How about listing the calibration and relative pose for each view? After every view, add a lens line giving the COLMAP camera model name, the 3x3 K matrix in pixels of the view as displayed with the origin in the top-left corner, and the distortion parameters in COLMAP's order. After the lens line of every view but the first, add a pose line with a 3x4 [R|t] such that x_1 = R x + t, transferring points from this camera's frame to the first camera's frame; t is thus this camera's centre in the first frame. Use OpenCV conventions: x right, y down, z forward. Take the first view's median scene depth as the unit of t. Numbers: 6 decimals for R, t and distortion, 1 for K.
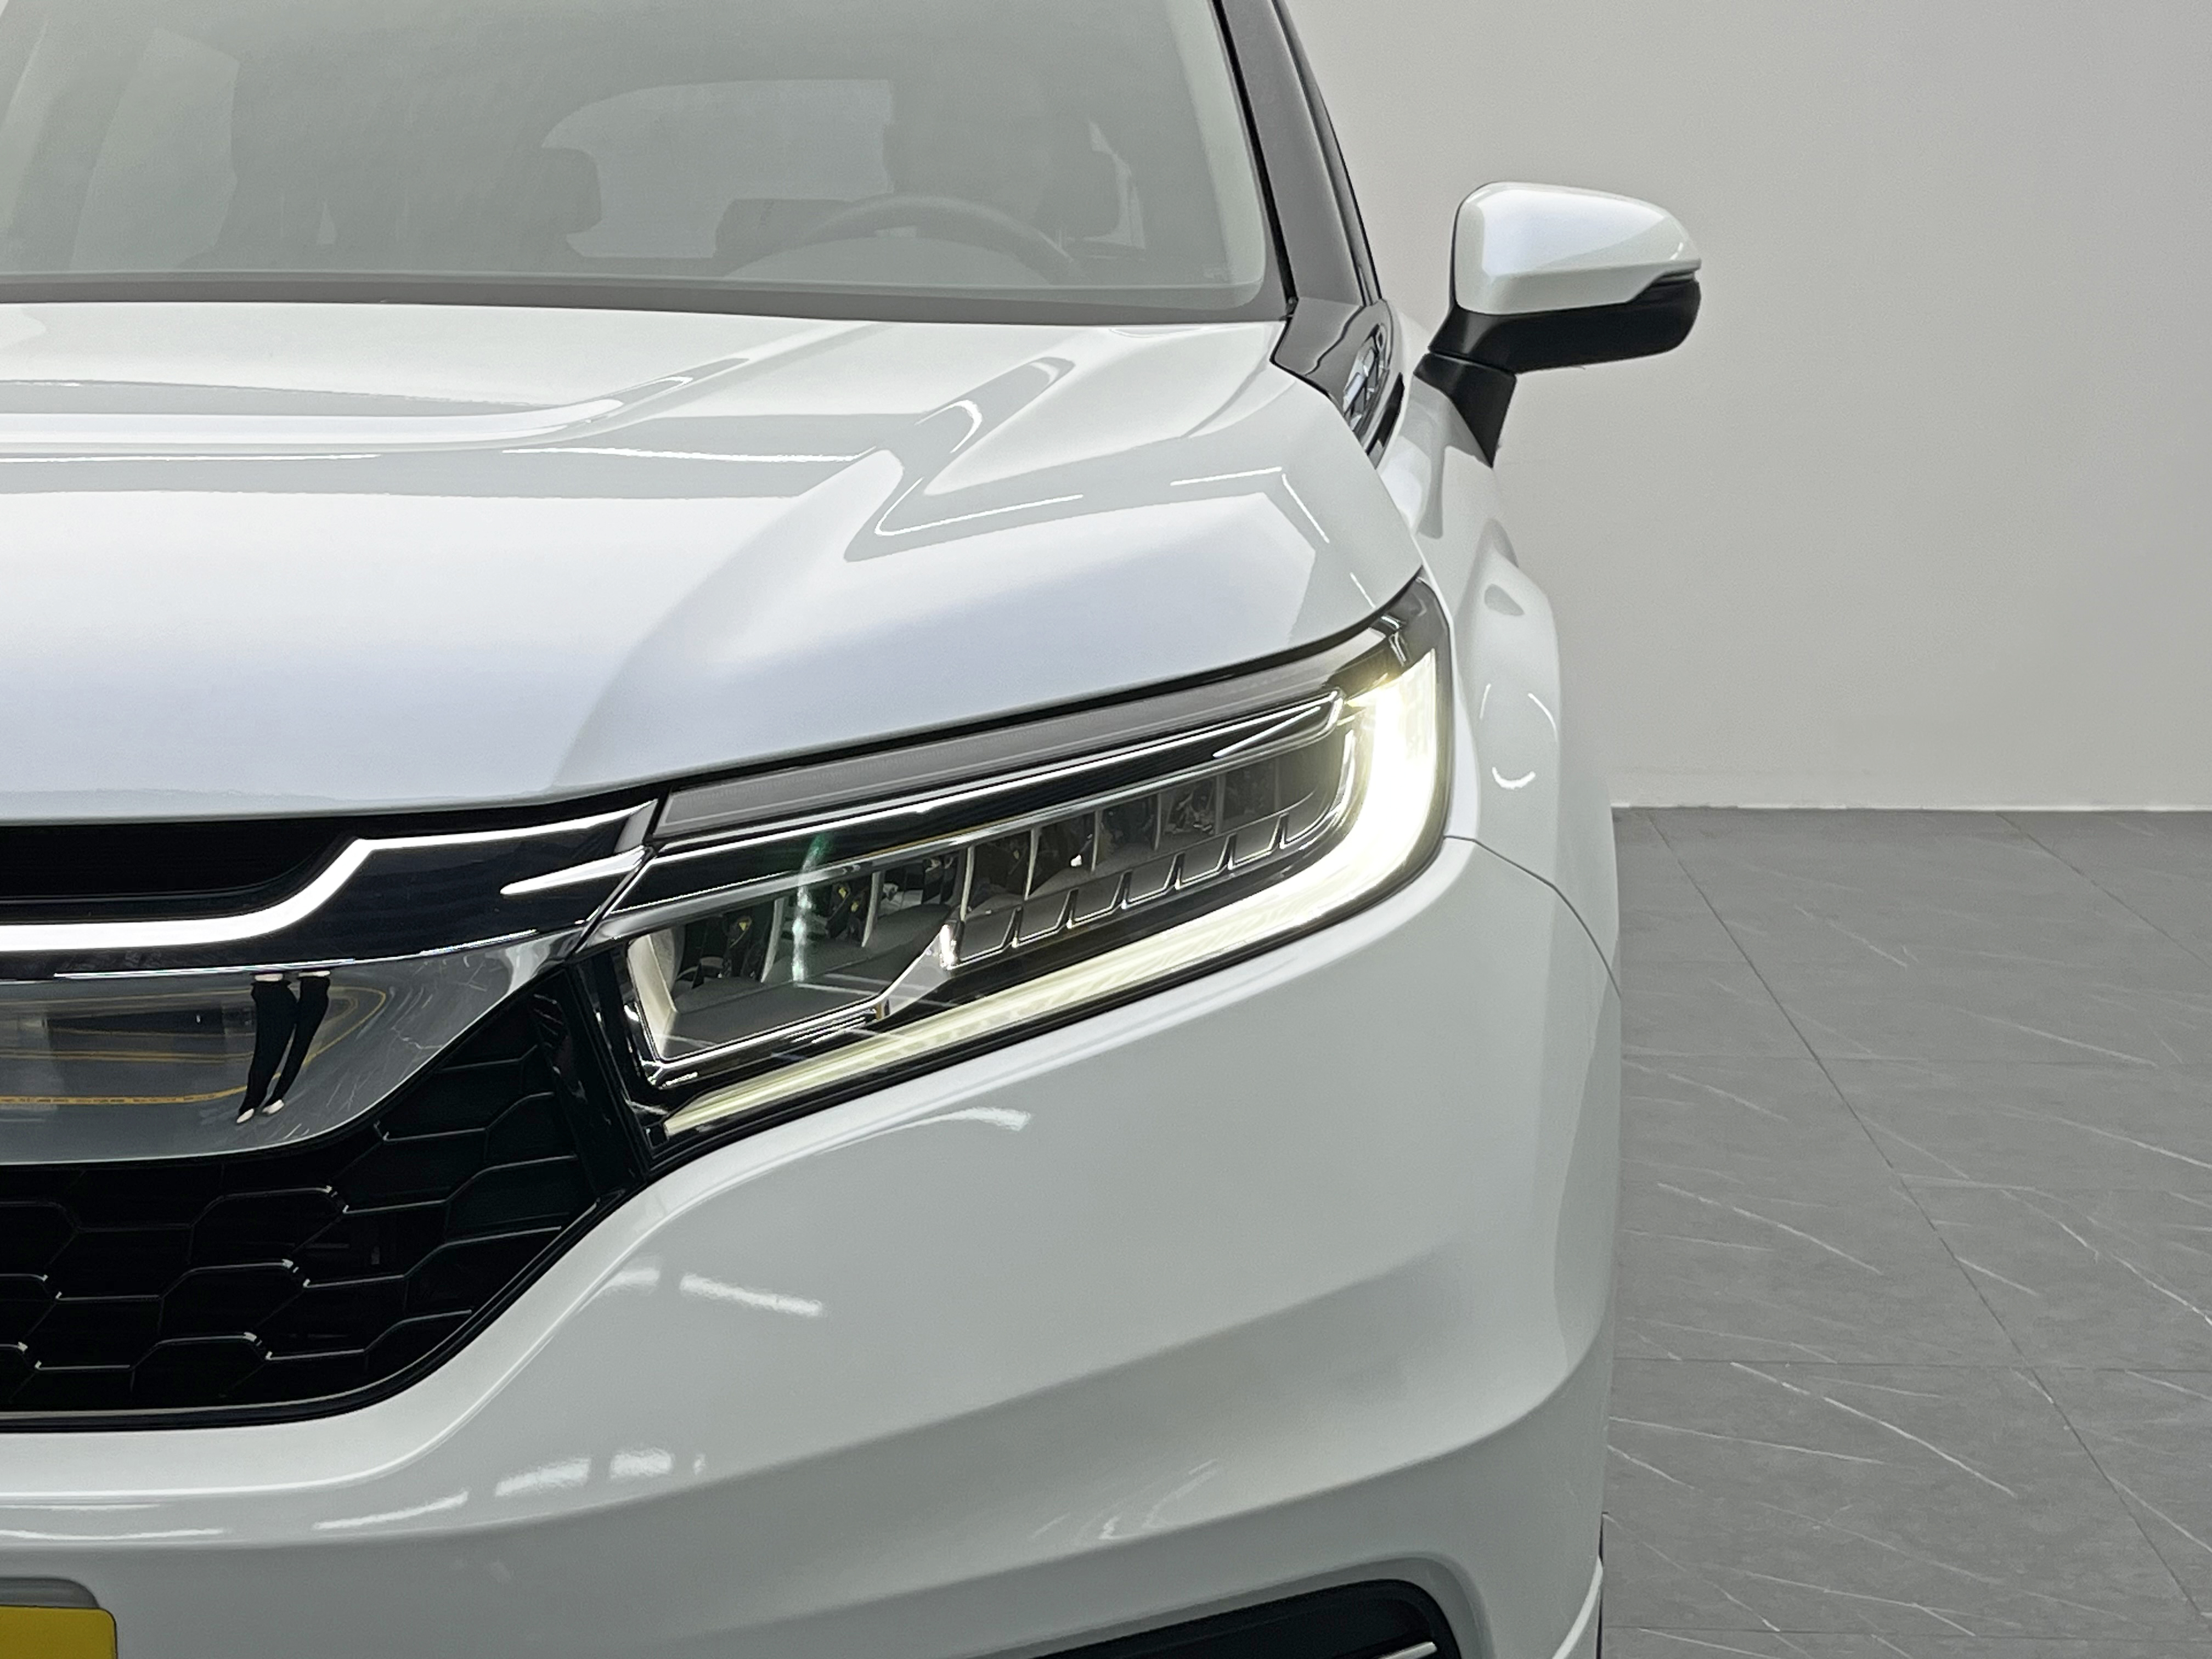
lens RADIAL K [[3467.0, 0, 1124.6], [0, 3467.0, 887.1], [0, 0, 1]] dist [0.120562, 0.000000]
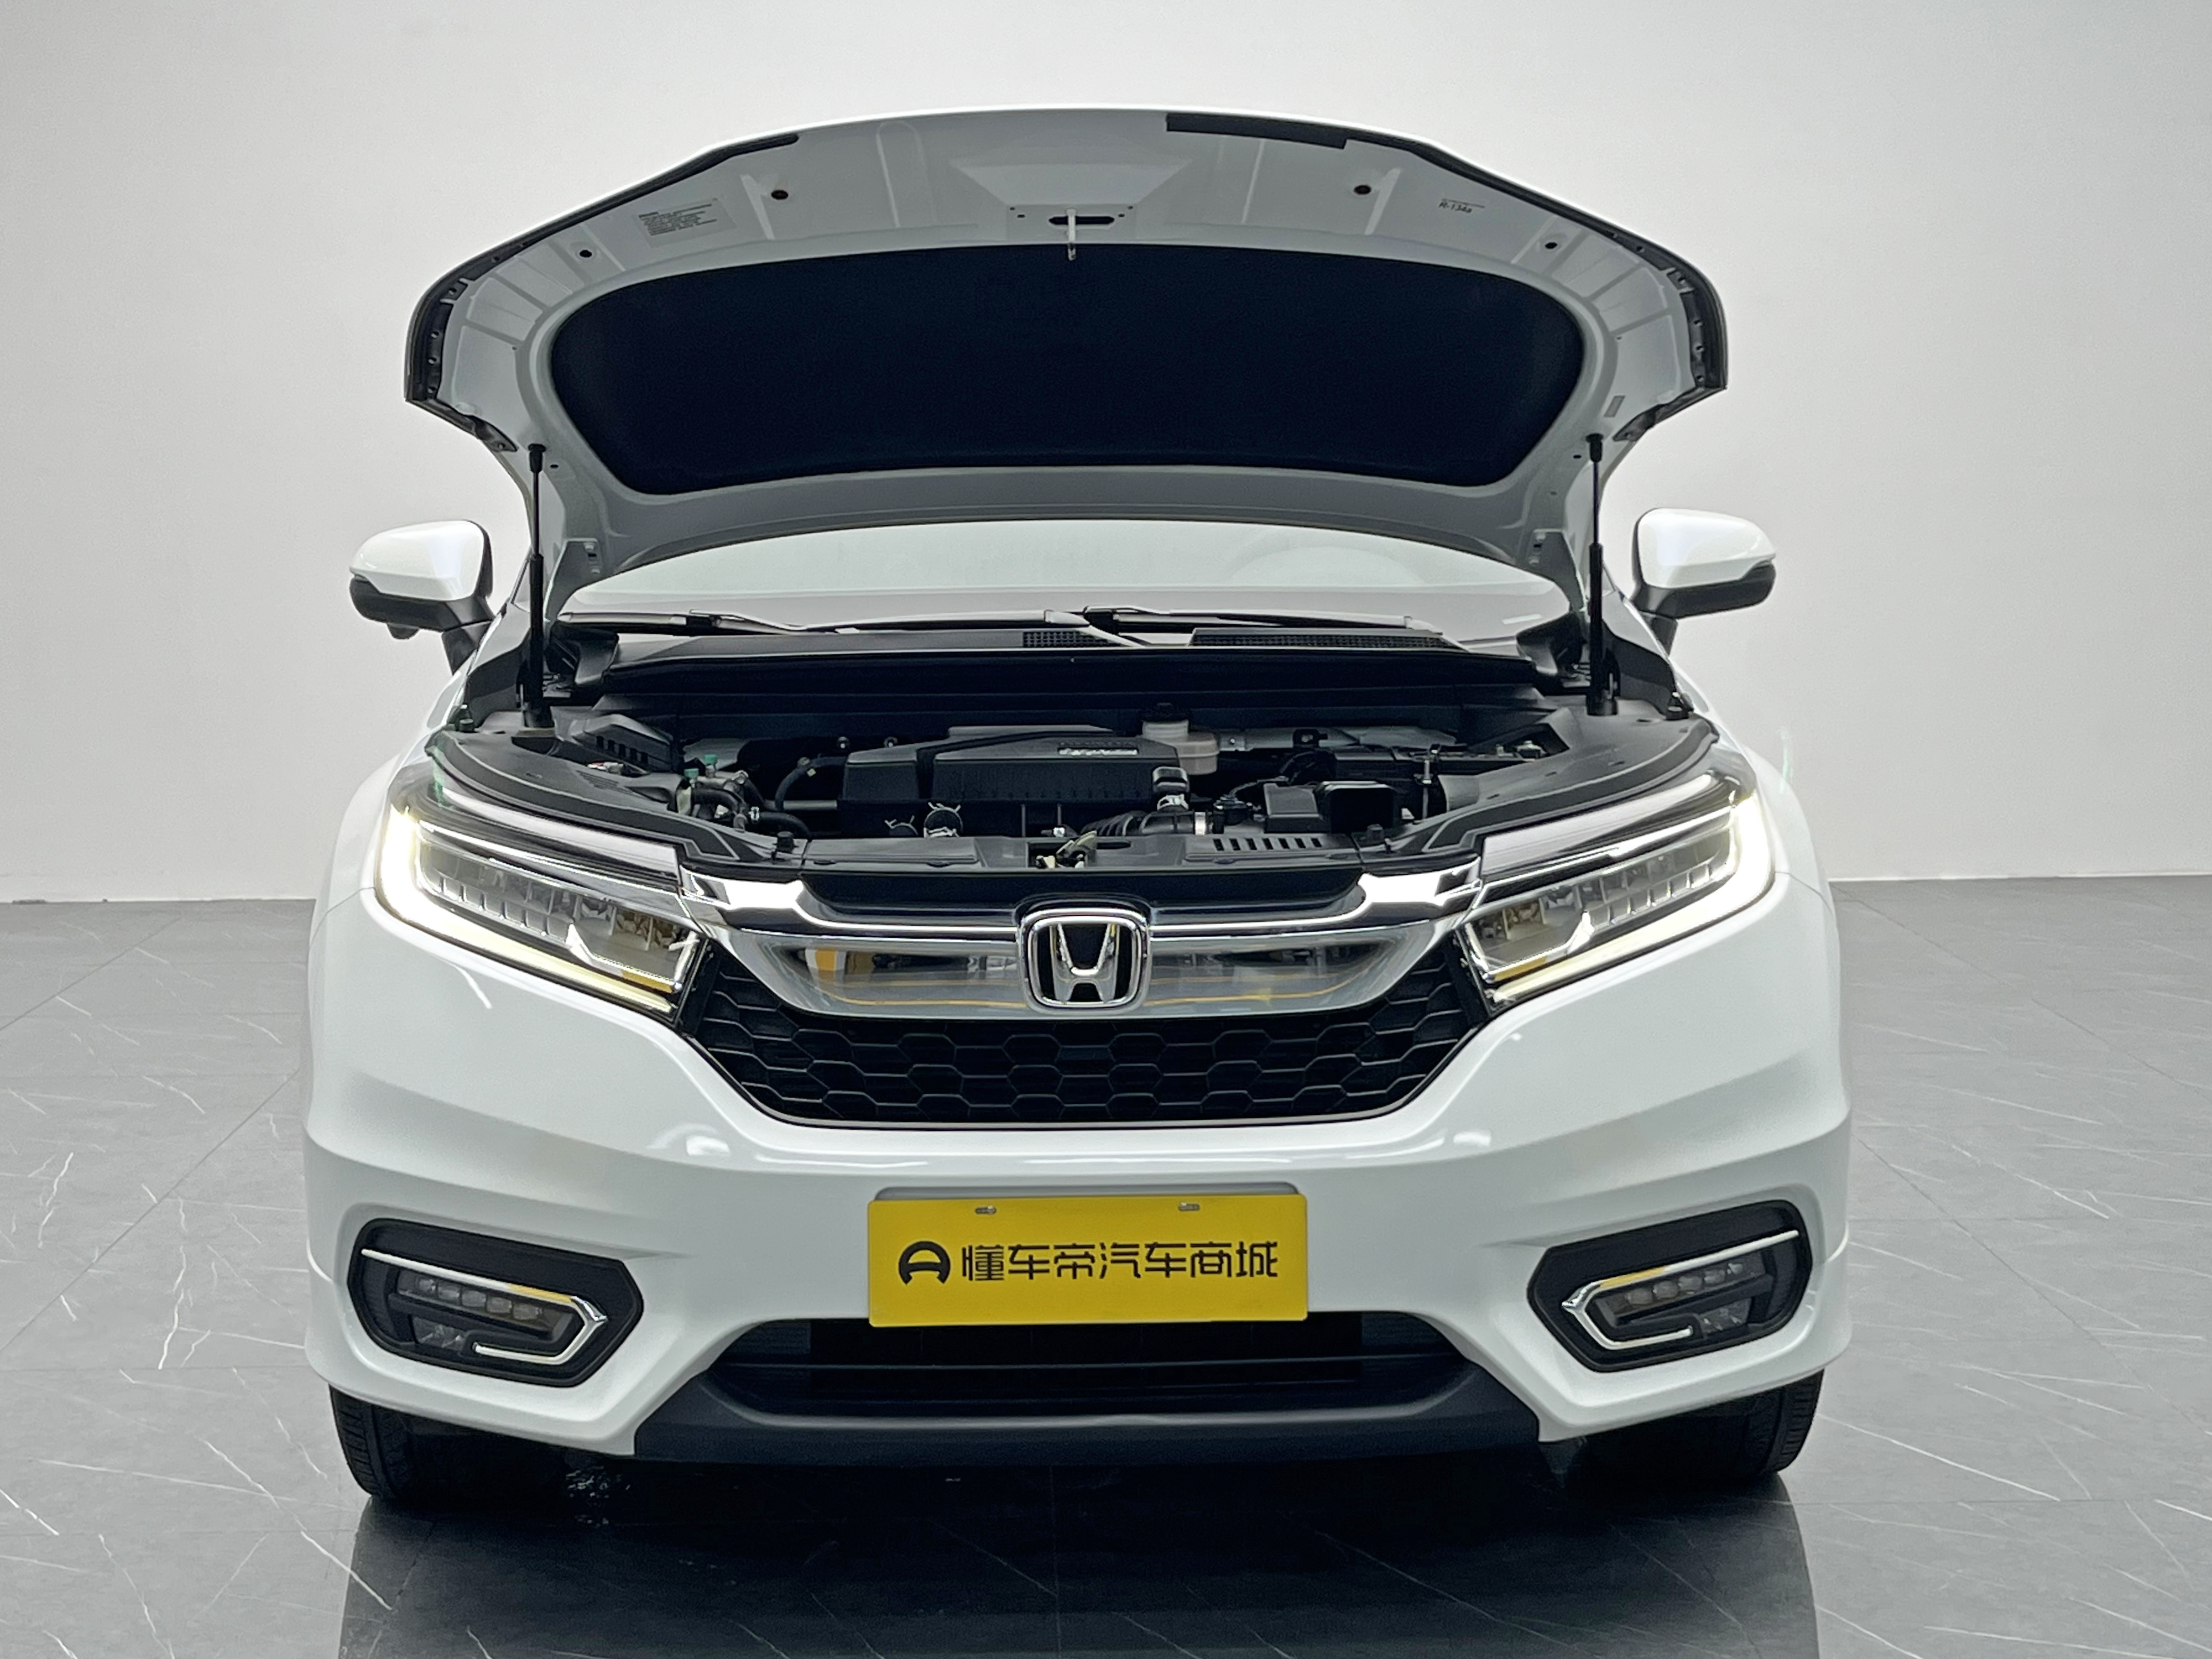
lens RADIAL K [[3467.0, 0, 1091.3], [0, 3467.0, 813.3], [0, 0, 1]] dist [0.120562, 0.000000]
pose [[0.997237, -0.016914, 0.072340, -0.483335], [0.020512, 0.998574, -0.049290, 0.046010], [-0.071403, 0.050638, 0.996161, -1.118477]]
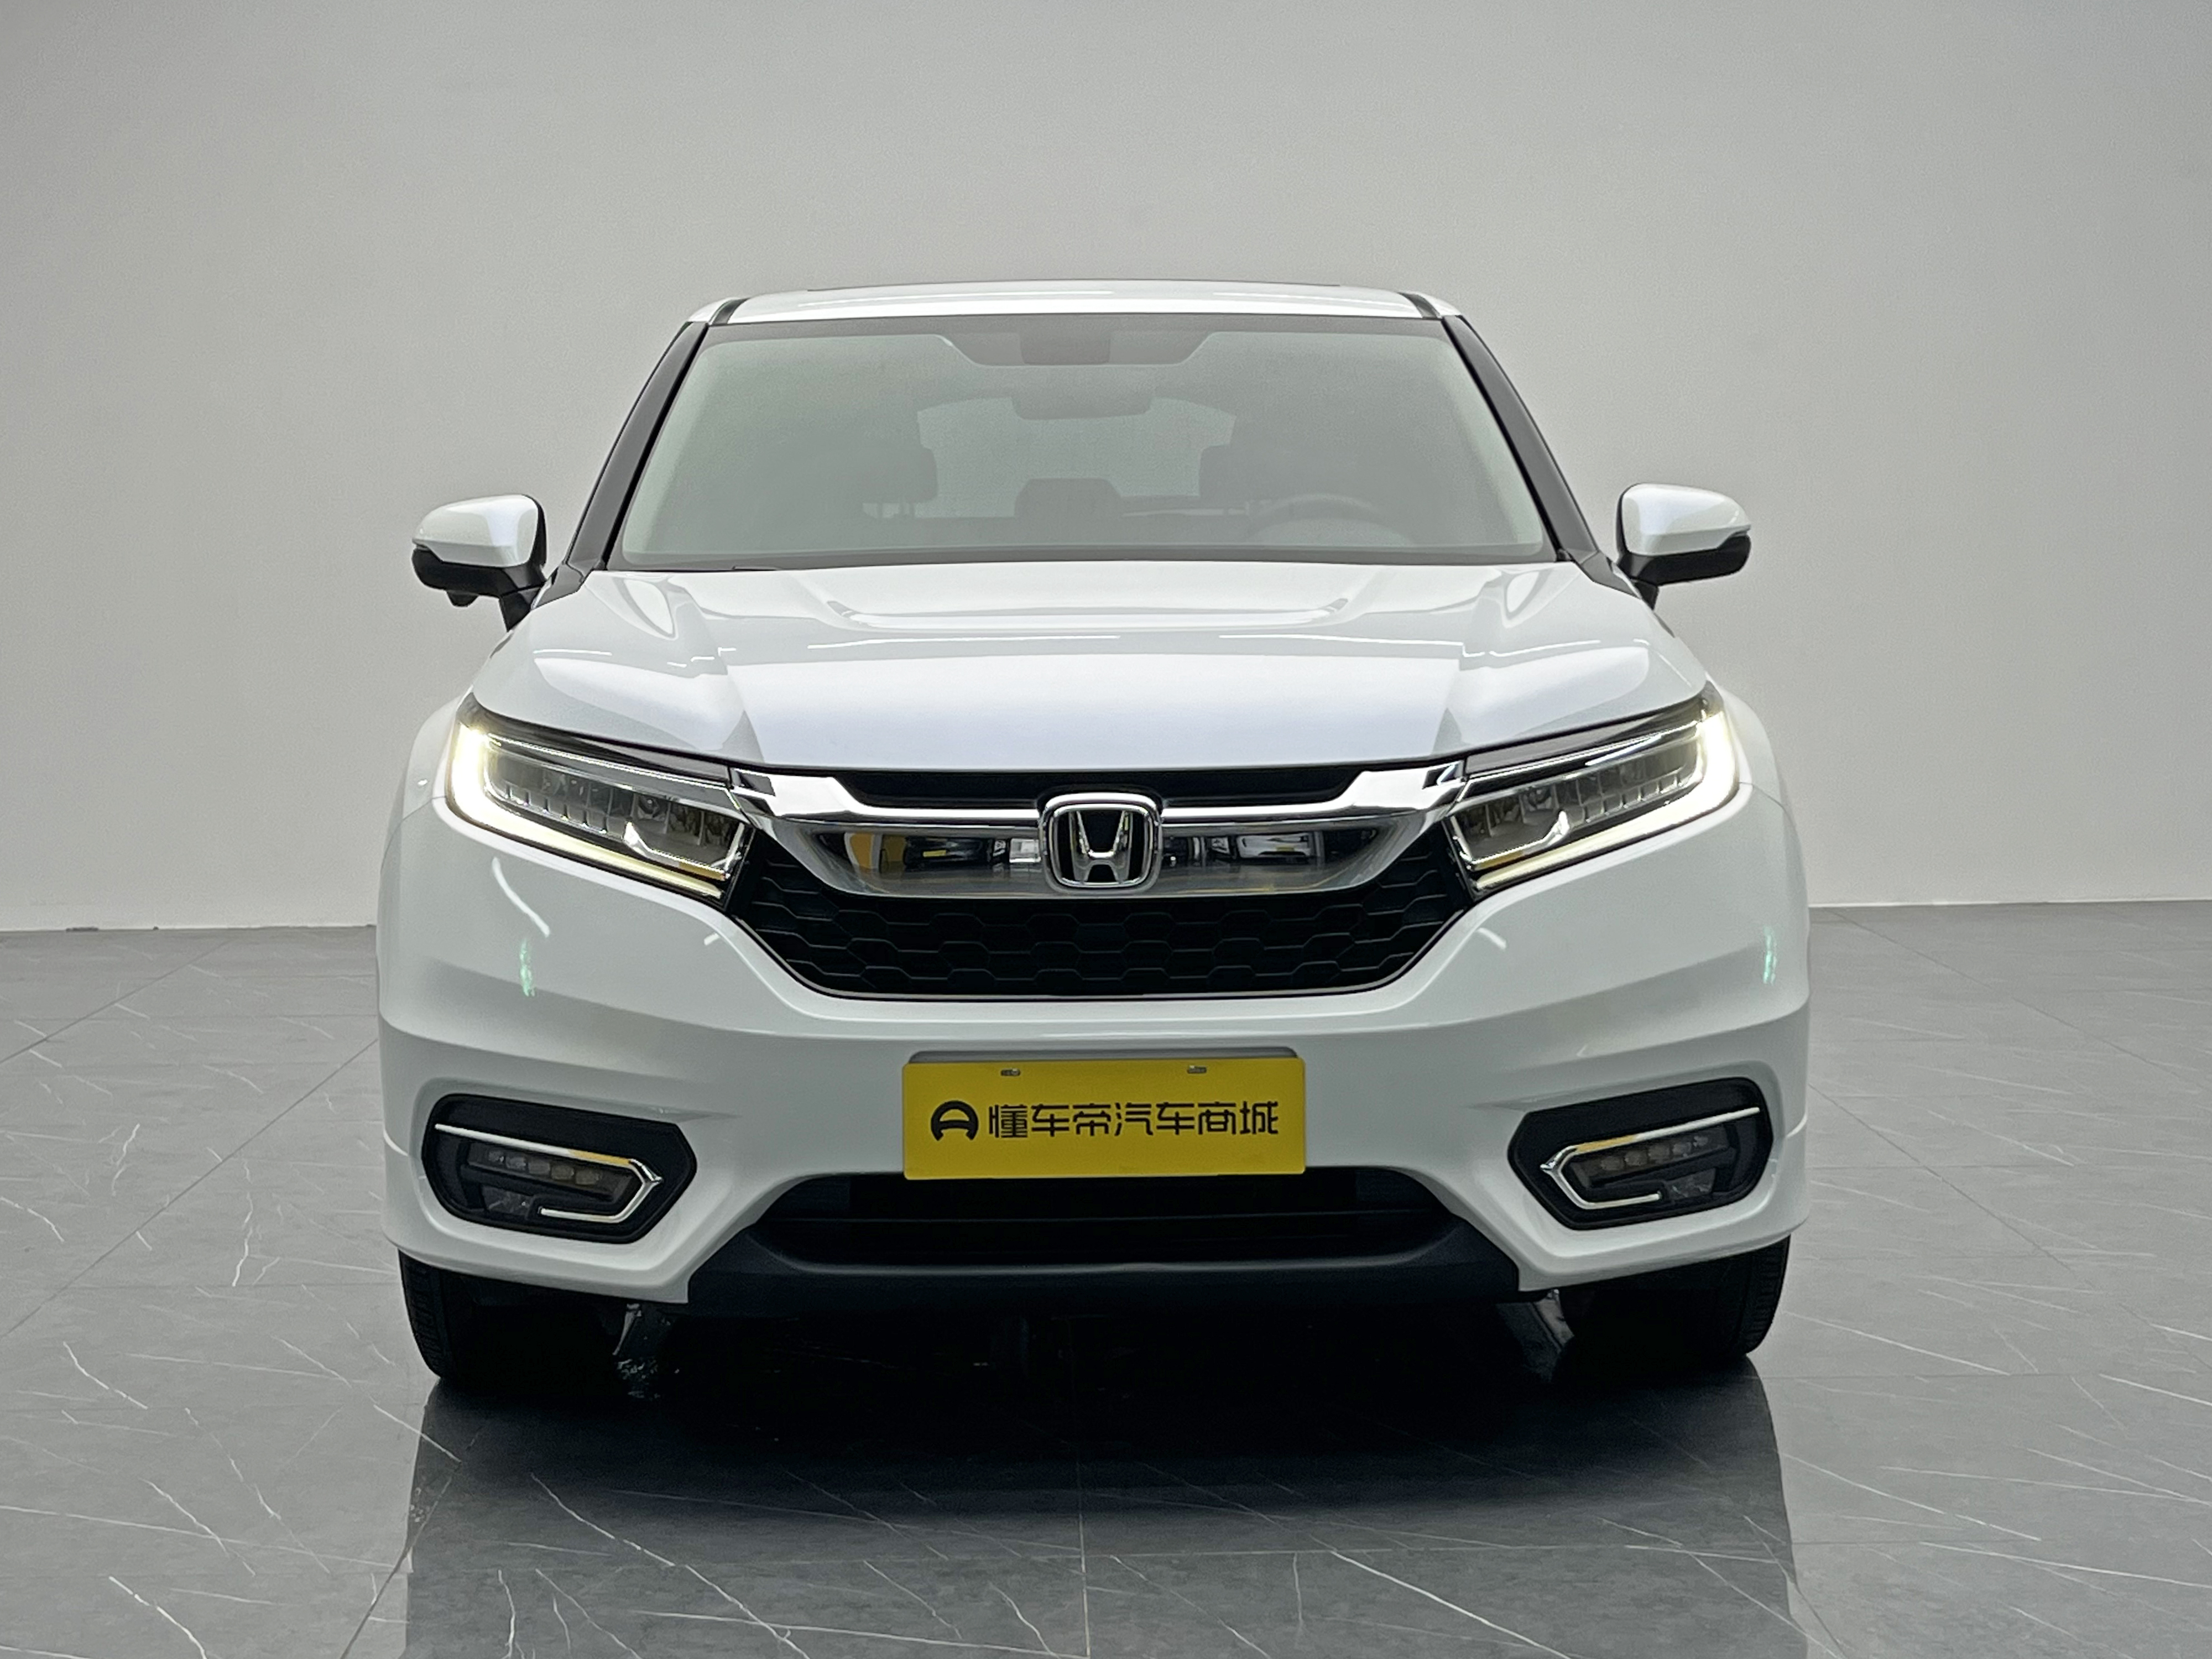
lens RADIAL K [[3467.0, 0, 1111.9], [0, 3467.0, 838.7], [0, 0, 1]] dist [0.120562, 0.000000]
pose [[0.997233, -0.016143, 0.072569, -0.494852], [0.021453, 0.997102, -0.072990, 0.182717], [-0.071180, 0.074345, 0.994689, -1.285547]]
